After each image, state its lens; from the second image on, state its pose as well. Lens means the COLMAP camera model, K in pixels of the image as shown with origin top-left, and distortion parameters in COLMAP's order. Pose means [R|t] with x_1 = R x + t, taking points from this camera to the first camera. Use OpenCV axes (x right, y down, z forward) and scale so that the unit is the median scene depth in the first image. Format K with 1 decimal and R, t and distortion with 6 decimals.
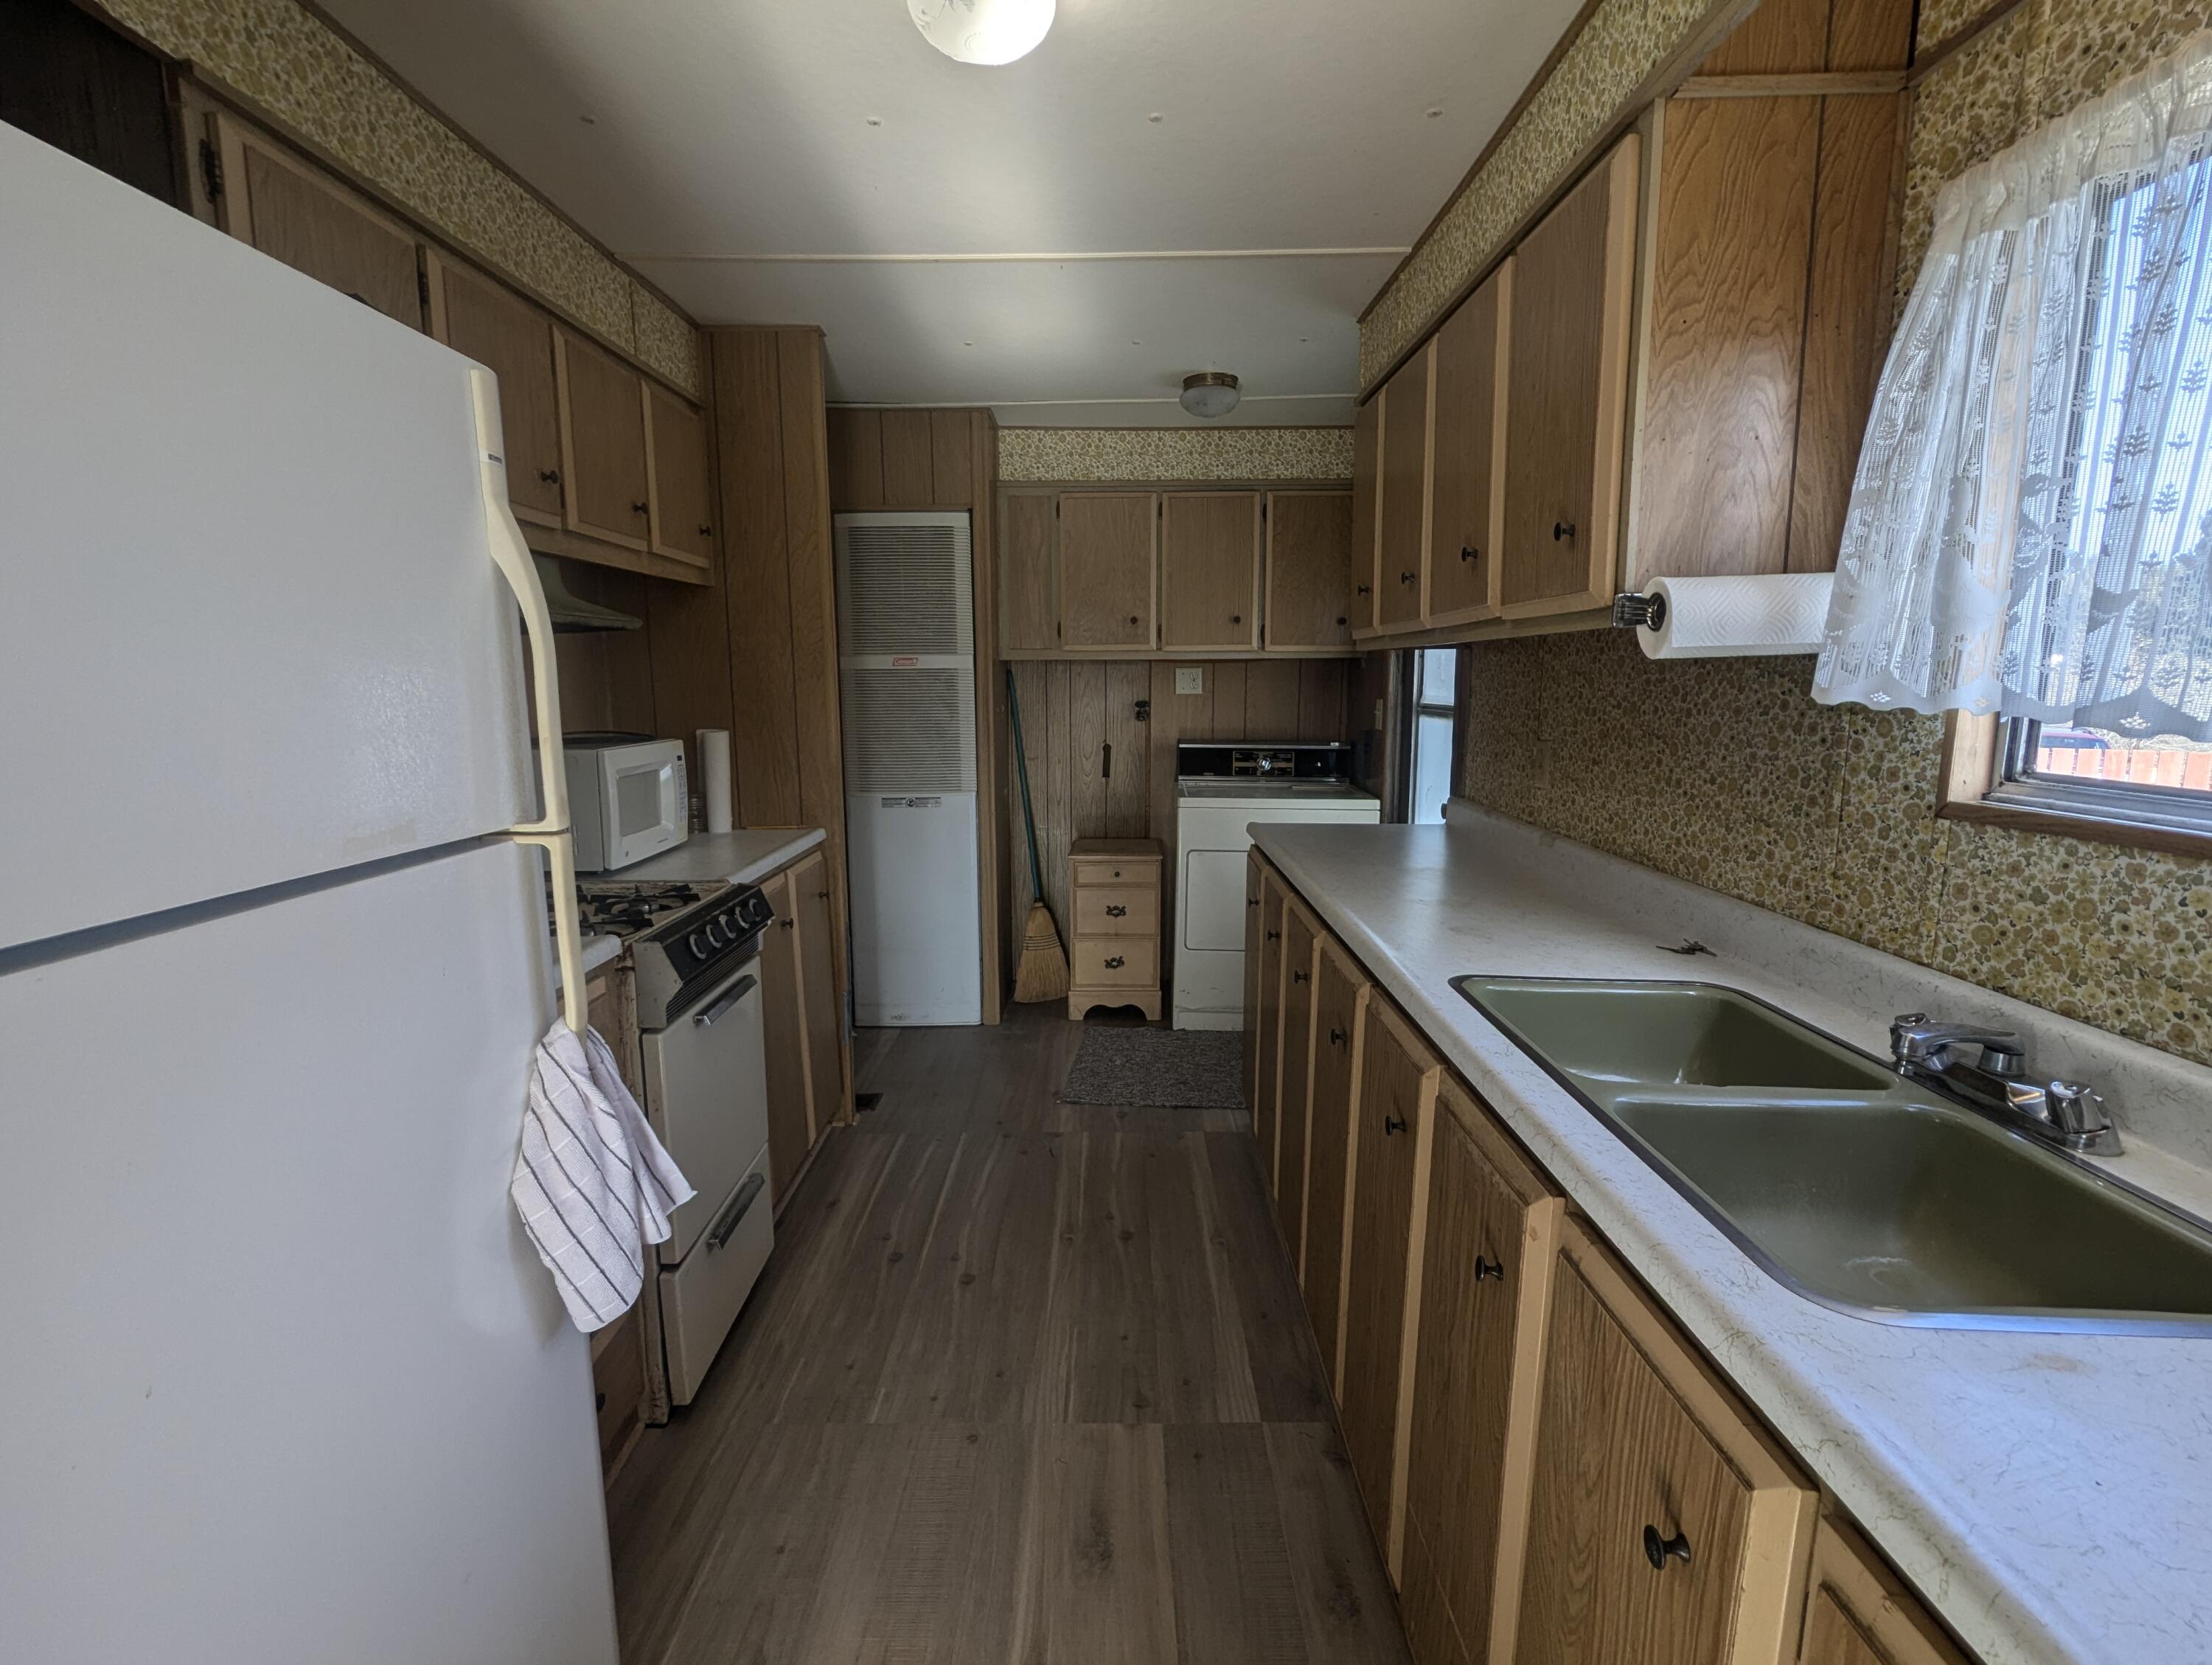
lens RADIAL K [[1038.6, 0, 1099.6], [0, 1038.6, 838.9], [0, 0, 1]] dist [-0.000041, 0.000001]
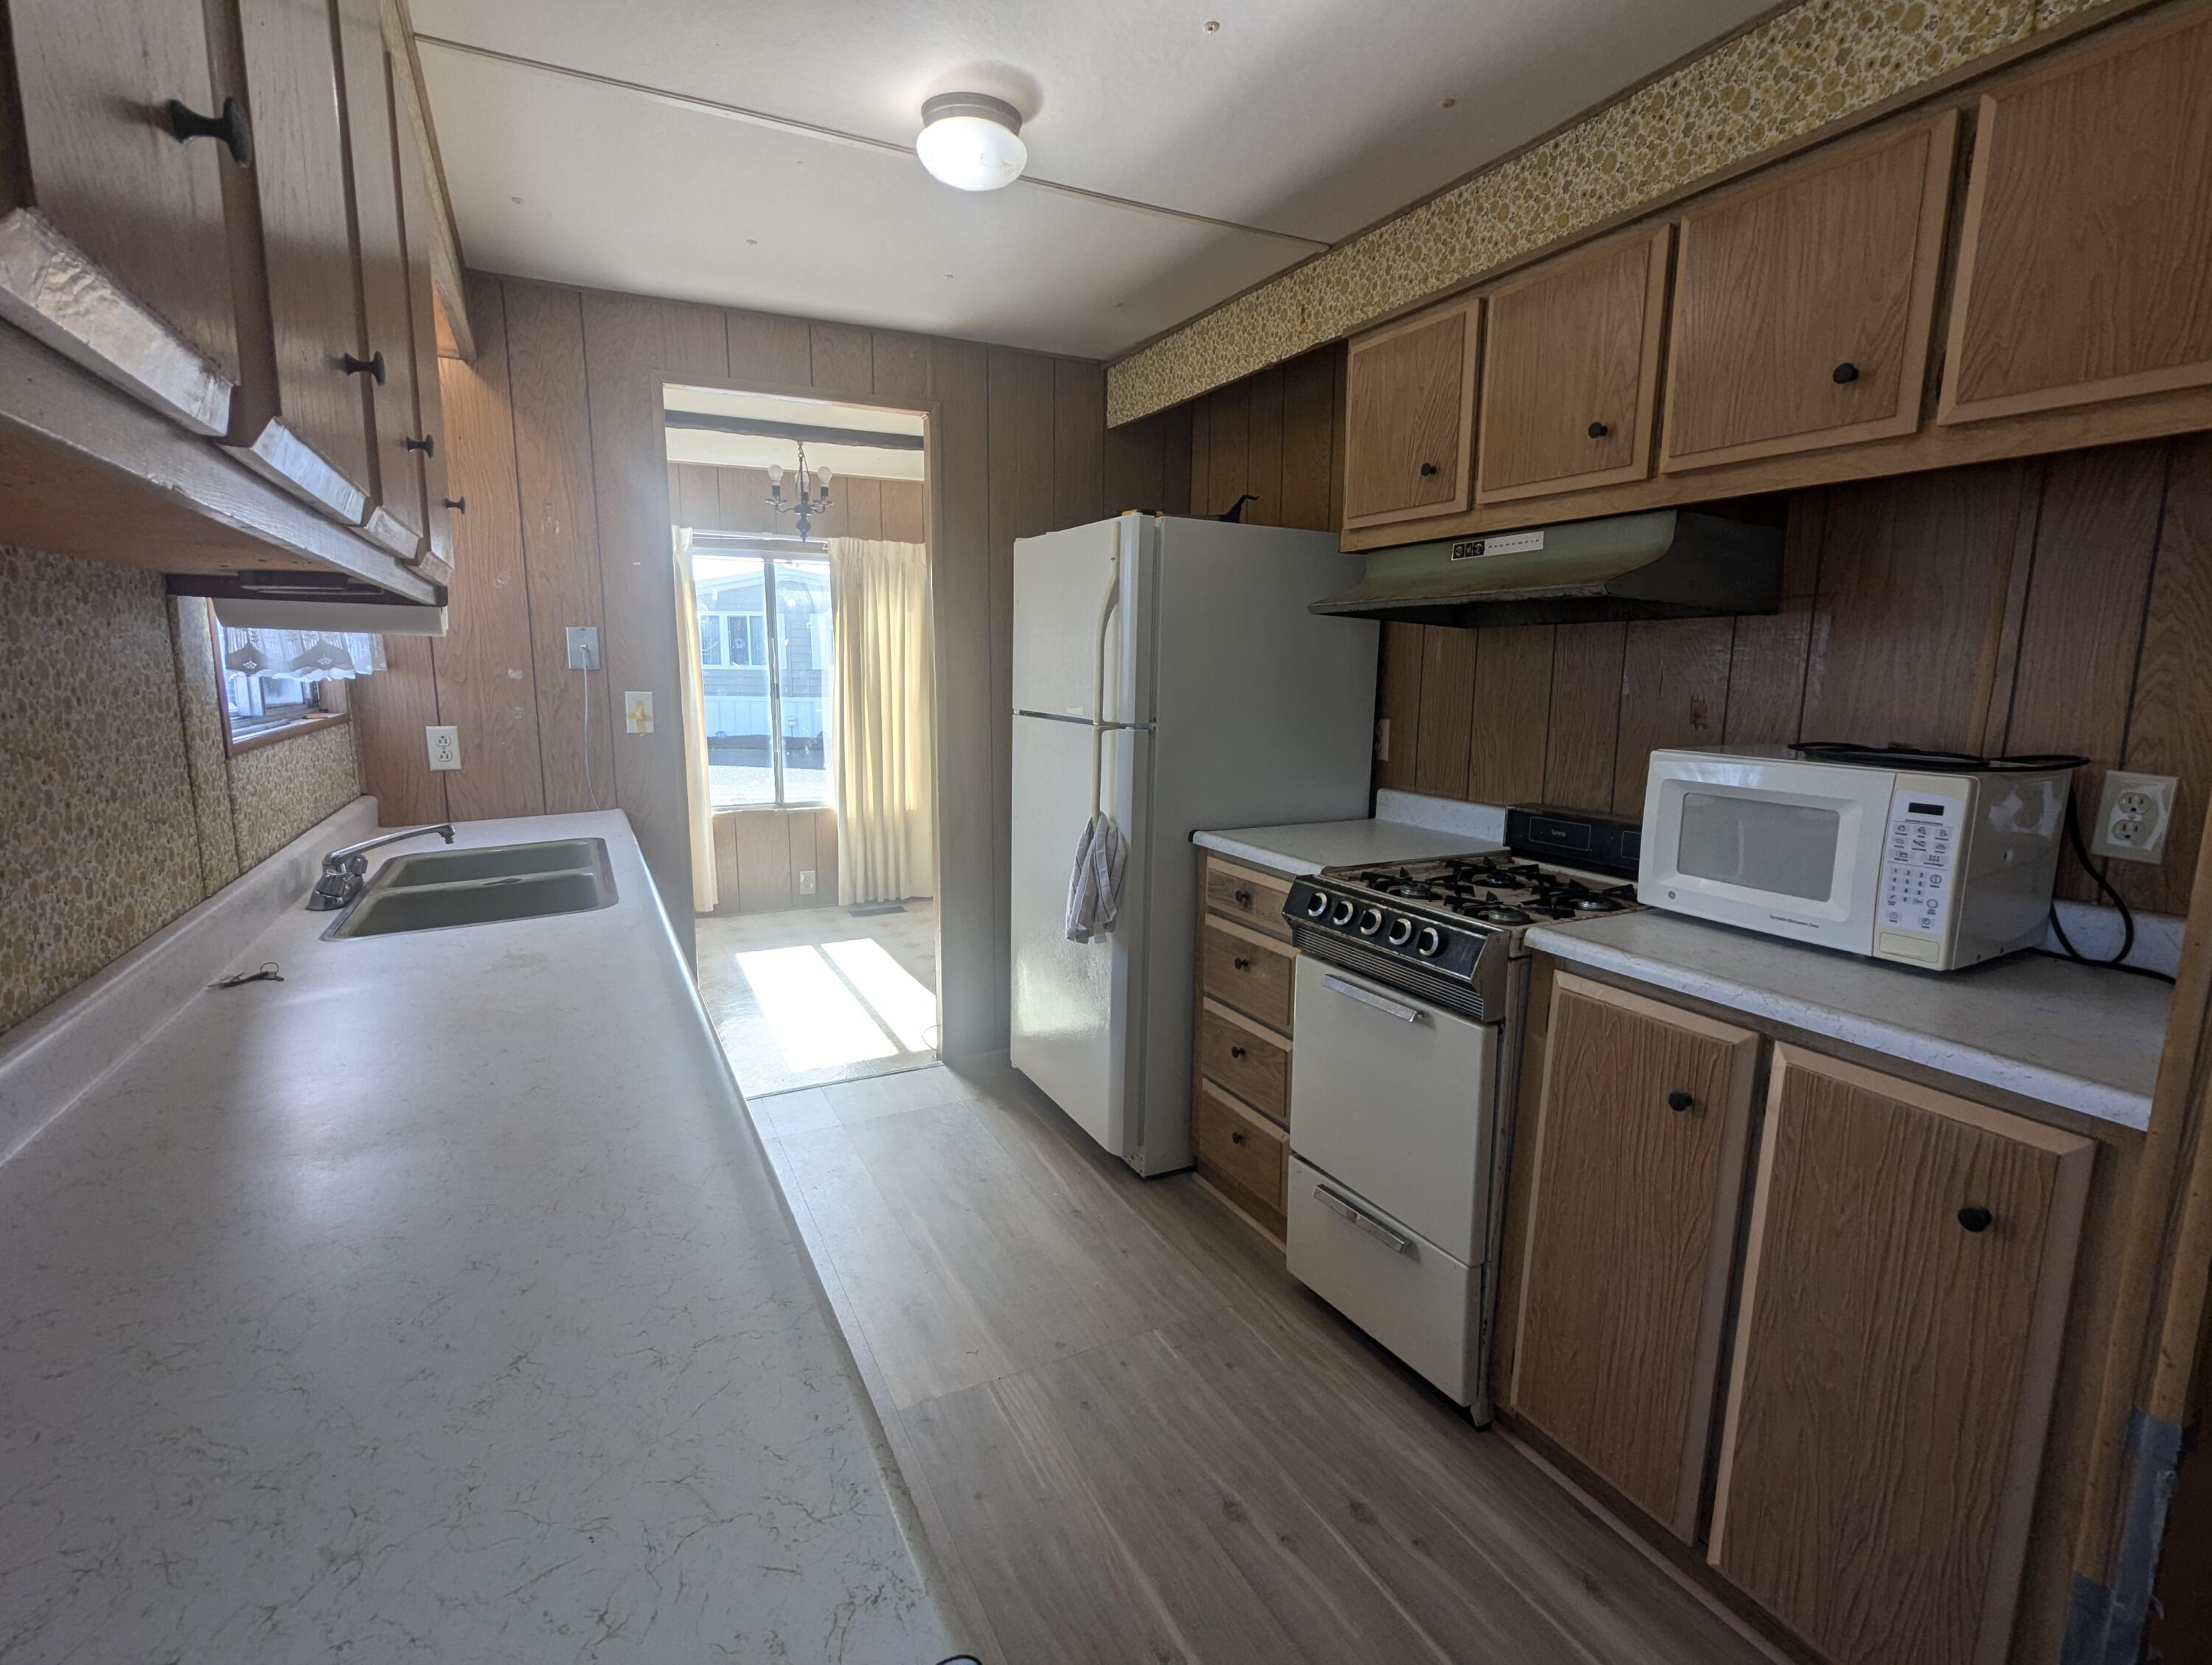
lens RADIAL K [[1038.6, 0, 1101.8], [0, 1038.6, 832.0], [0, 0, 1]] dist [-0.000041, 0.000001]
pose [[-0.886802, 0.072835, -0.456373, 0.312952], [-0.074199, 0.952253, 0.296155, -0.282352], [0.456154, 0.296494, -0.839056, 1.850137]]
